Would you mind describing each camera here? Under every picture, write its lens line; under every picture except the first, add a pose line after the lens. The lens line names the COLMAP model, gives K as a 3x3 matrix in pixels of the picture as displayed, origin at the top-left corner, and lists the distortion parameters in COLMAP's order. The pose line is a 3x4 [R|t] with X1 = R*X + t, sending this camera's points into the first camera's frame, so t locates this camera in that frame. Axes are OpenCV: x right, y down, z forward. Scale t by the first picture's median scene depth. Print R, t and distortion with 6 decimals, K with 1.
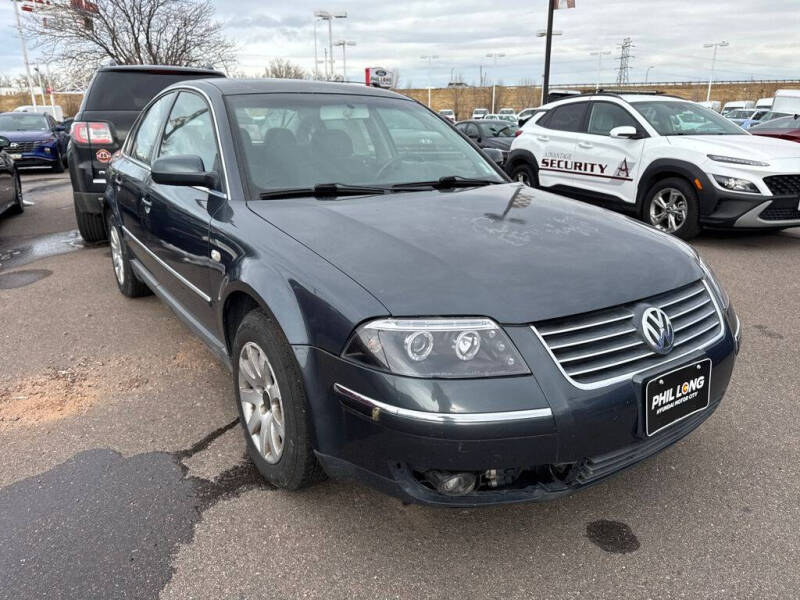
lens RADIAL K [[570.8, 0, 396.0], [0, 570.8, 297.9], [0, 0, 1]] dist [0.027397, -0.033863]
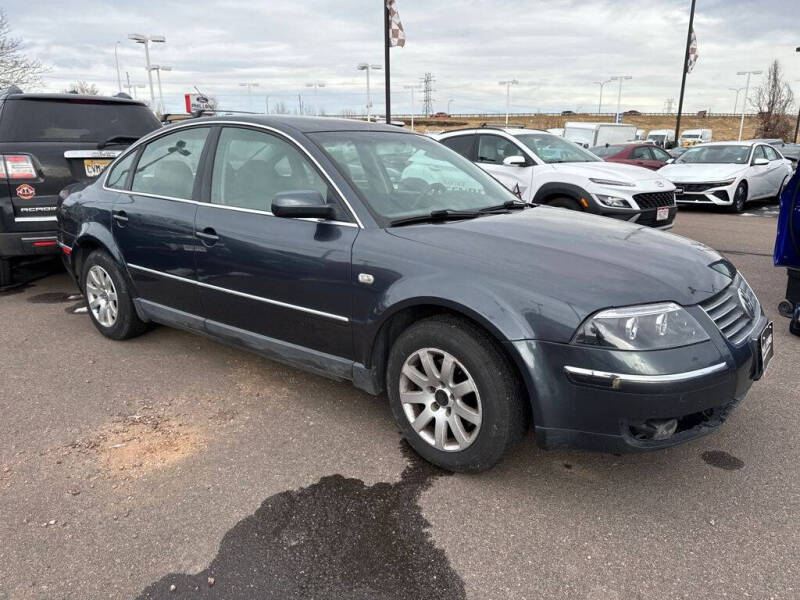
lens RADIAL K [[570.8, 0, 400.7], [0, 570.8, 298.7], [0, 0, 1]] dist [0.027397, -0.033863]
pose [[0.950562, -0.081145, 0.299747, -0.536076], [0.093788, 0.995198, -0.028008, 0.002849], [-0.296035, 0.054736, 0.953608, -0.063683]]
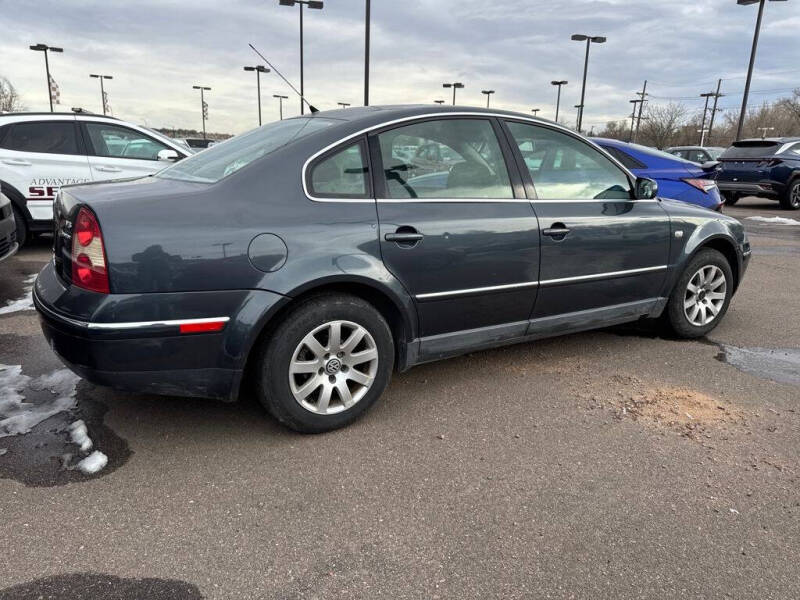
lens RADIAL K [[570.8, 0, 403.6], [0, 570.8, 293.6], [0, 0, 1]] dist [0.027397, -0.033863]
pose [[0.037475, -0.237633, 0.970632, -1.845101], [0.272157, 0.937024, 0.218898, -0.456822], [-0.961523, 0.255961, 0.099788, 1.513662]]
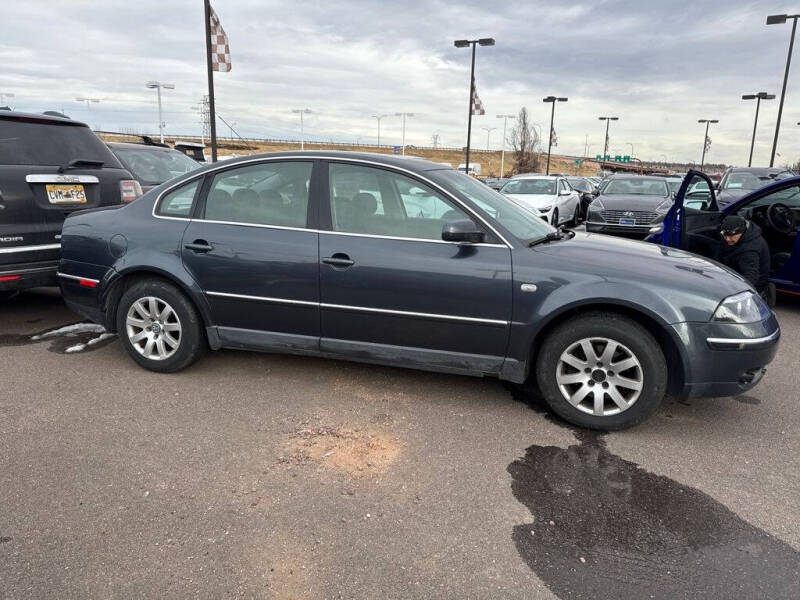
lens RADIAL K [[570.8, 0, 401.7], [0, 570.8, 298.1], [0, 0, 1]] dist [0.027397, -0.033863]
pose [[0.773312, -0.115624, 0.623393, -1.306163], [0.165942, 0.985867, -0.022995, -0.063166], [-0.611925, 0.121229, 0.781570, 0.099168]]
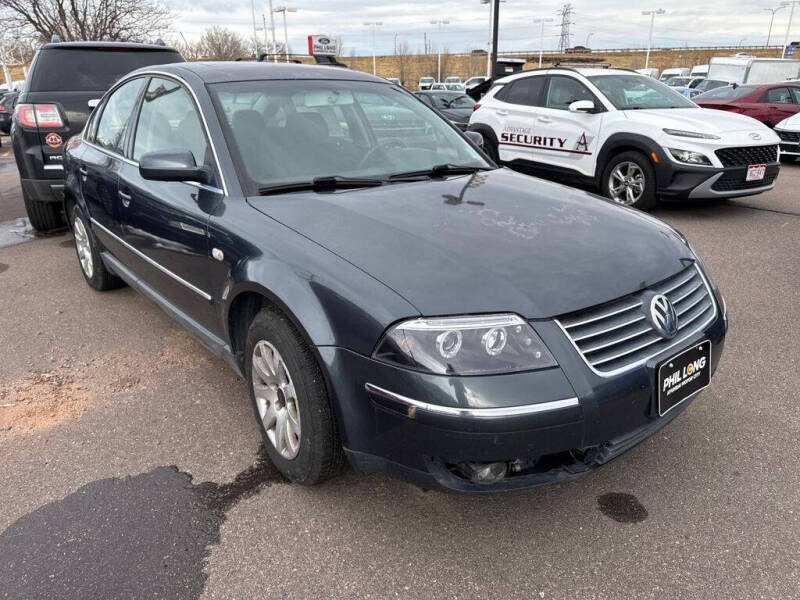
lens RADIAL K [[570.8, 0, 398.6], [0, 570.8, 299.4], [0, 0, 1]] dist [0.027397, -0.033863]
pose [[0.995307, -0.041408, 0.087459, -0.087301], [0.036876, 0.997923, 0.052815, -0.033897], [-0.089464, -0.049342, 0.994767, -0.008523]]
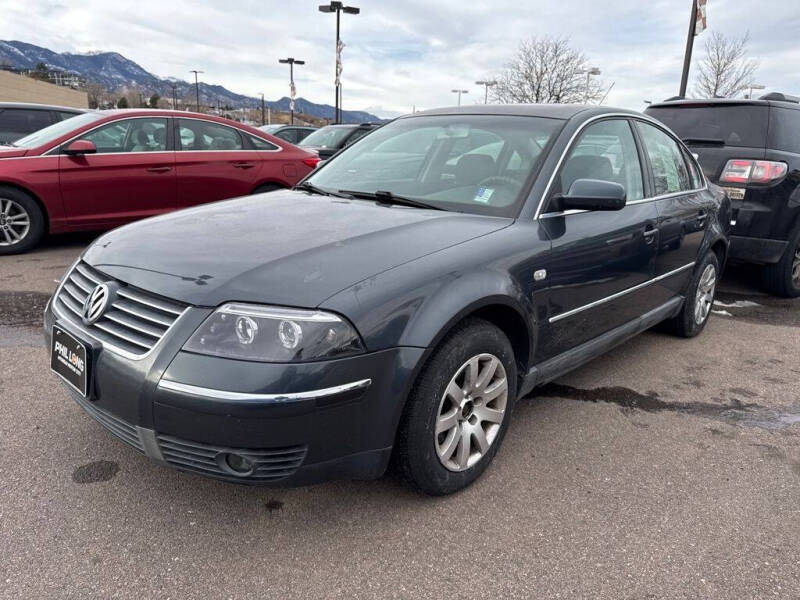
lens RADIAL K [[570.8, 0, 395.8], [0, 570.8, 304.5], [0, 0, 1]] dist [0.027397, -0.033863]
pose [[0.218264, 0.261412, -0.940226, 1.133434], [-0.326305, 0.927551, 0.182139, -0.232426], [0.919721, 0.267046, 0.287751, 0.847536]]
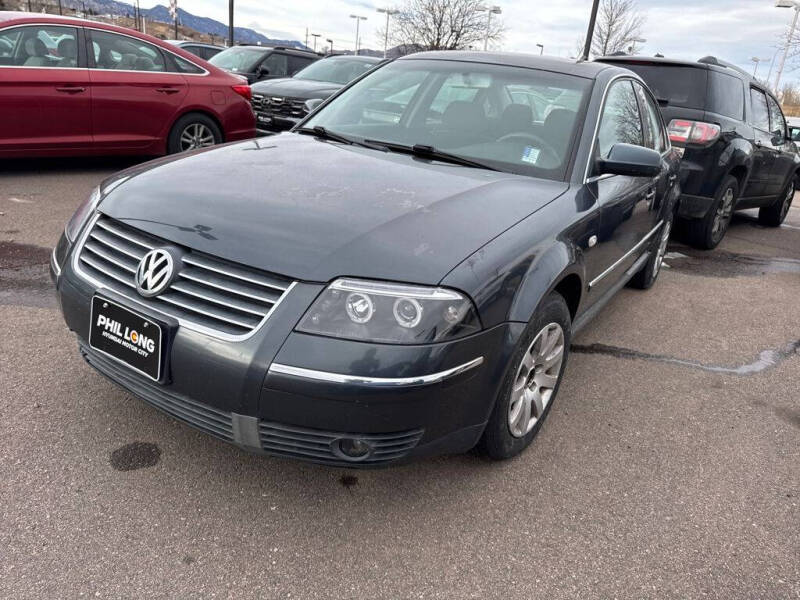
lens RADIAL K [[570.8, 0, 402.4], [0, 570.8, 300.4], [0, 0, 1]] dist [0.027397, -0.033863]
pose [[0.395708, 0.356732, -0.846261, 1.007801], [-0.371078, 0.905011, 0.207982, -0.176802], [0.840069, 0.231729, 0.490495, 0.621030]]
